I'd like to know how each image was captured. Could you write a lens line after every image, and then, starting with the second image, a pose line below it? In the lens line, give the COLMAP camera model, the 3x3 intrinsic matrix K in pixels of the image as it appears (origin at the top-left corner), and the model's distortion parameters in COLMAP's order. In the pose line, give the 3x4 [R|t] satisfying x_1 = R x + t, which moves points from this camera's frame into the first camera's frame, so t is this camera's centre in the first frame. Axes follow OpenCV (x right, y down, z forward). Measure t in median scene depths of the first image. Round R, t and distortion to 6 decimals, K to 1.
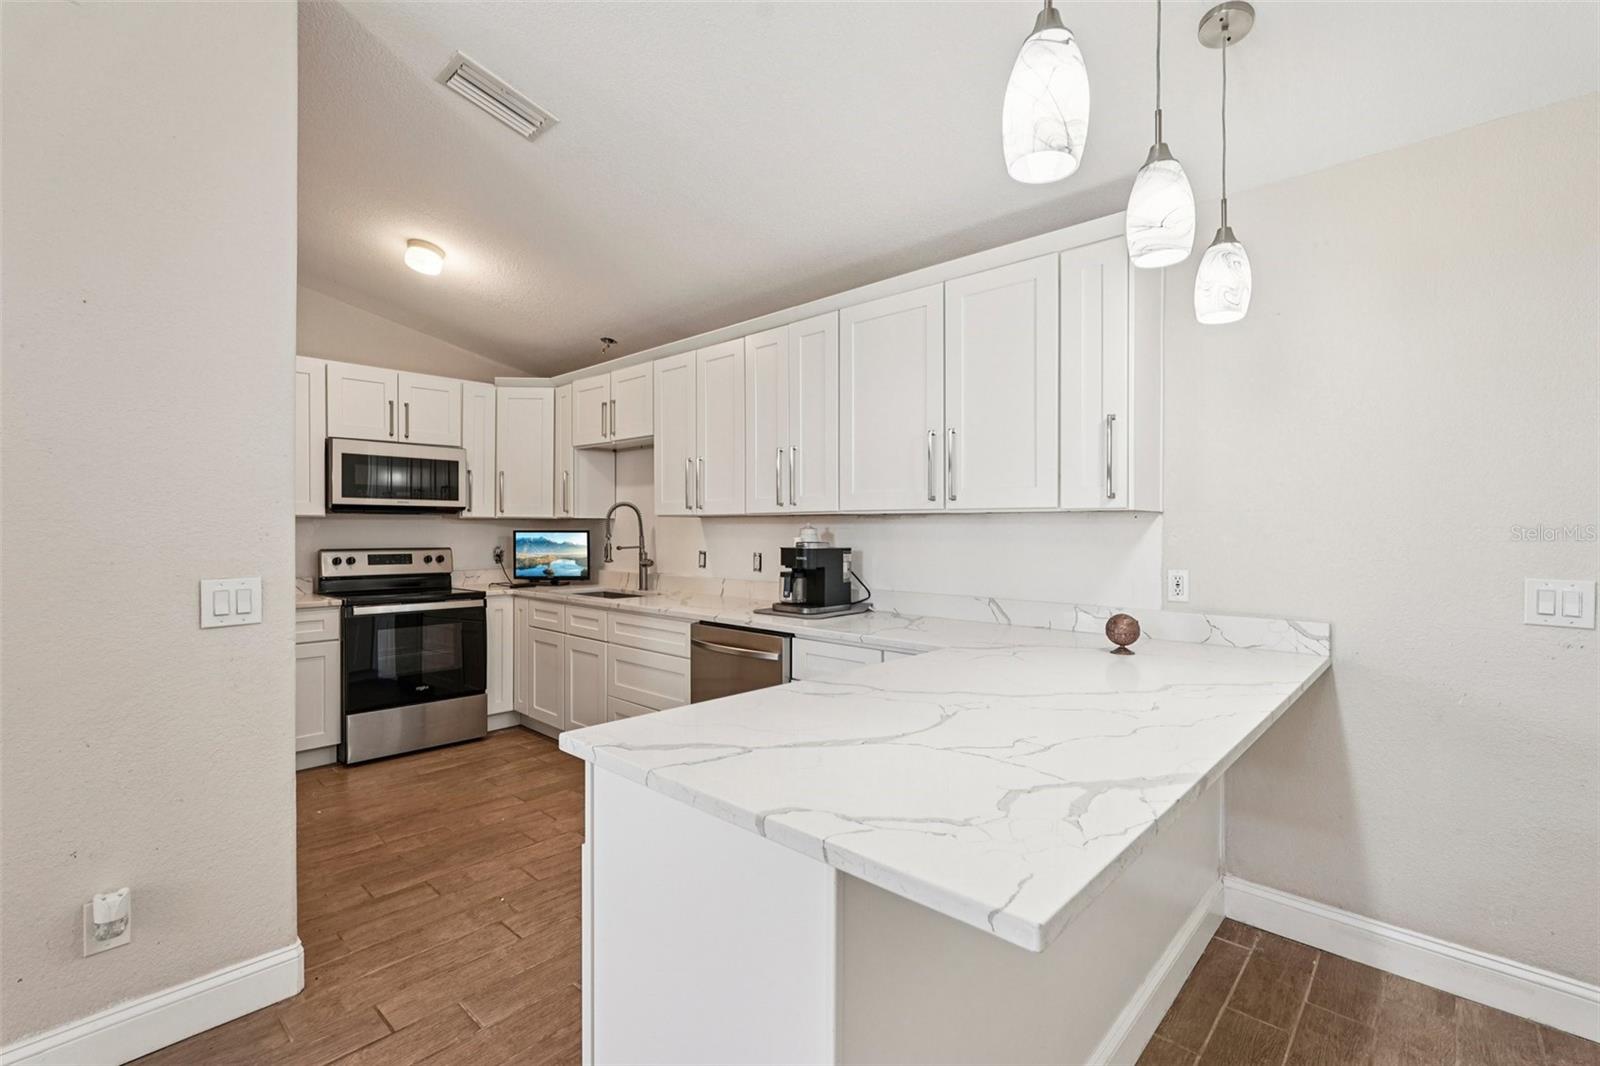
lens RADIAL K [[708.7, 0, 805.3], [0, 708.7, 534.9], [0, 0, 1]] dist [-0.005169, 0.000527]
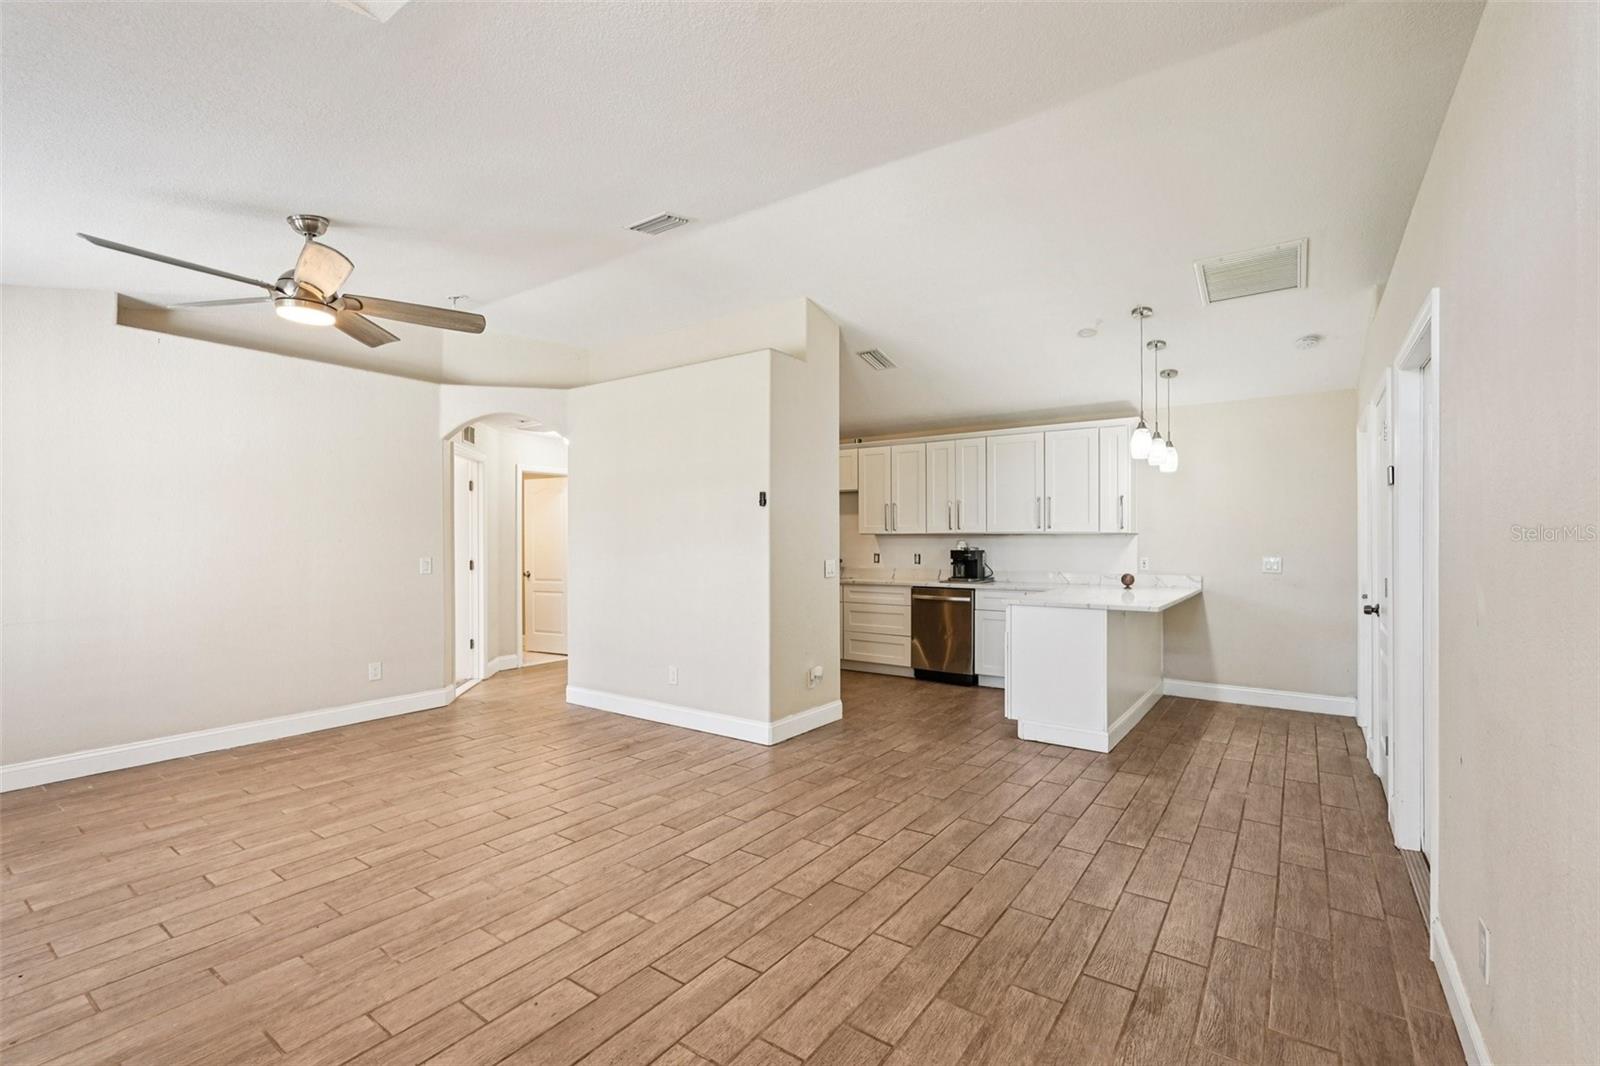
lens RADIAL K [[711.6, 0, 803.5], [0, 711.6, 544.2], [0, 0, 1]] dist [-0.018260, 0.011418]
pose [[0.991967, -0.002907, 0.126462, -0.852098], [0.003231, 0.999992, -0.002361, 0.005094], [-0.126454, 0.002750, 0.991969, -1.148500]]
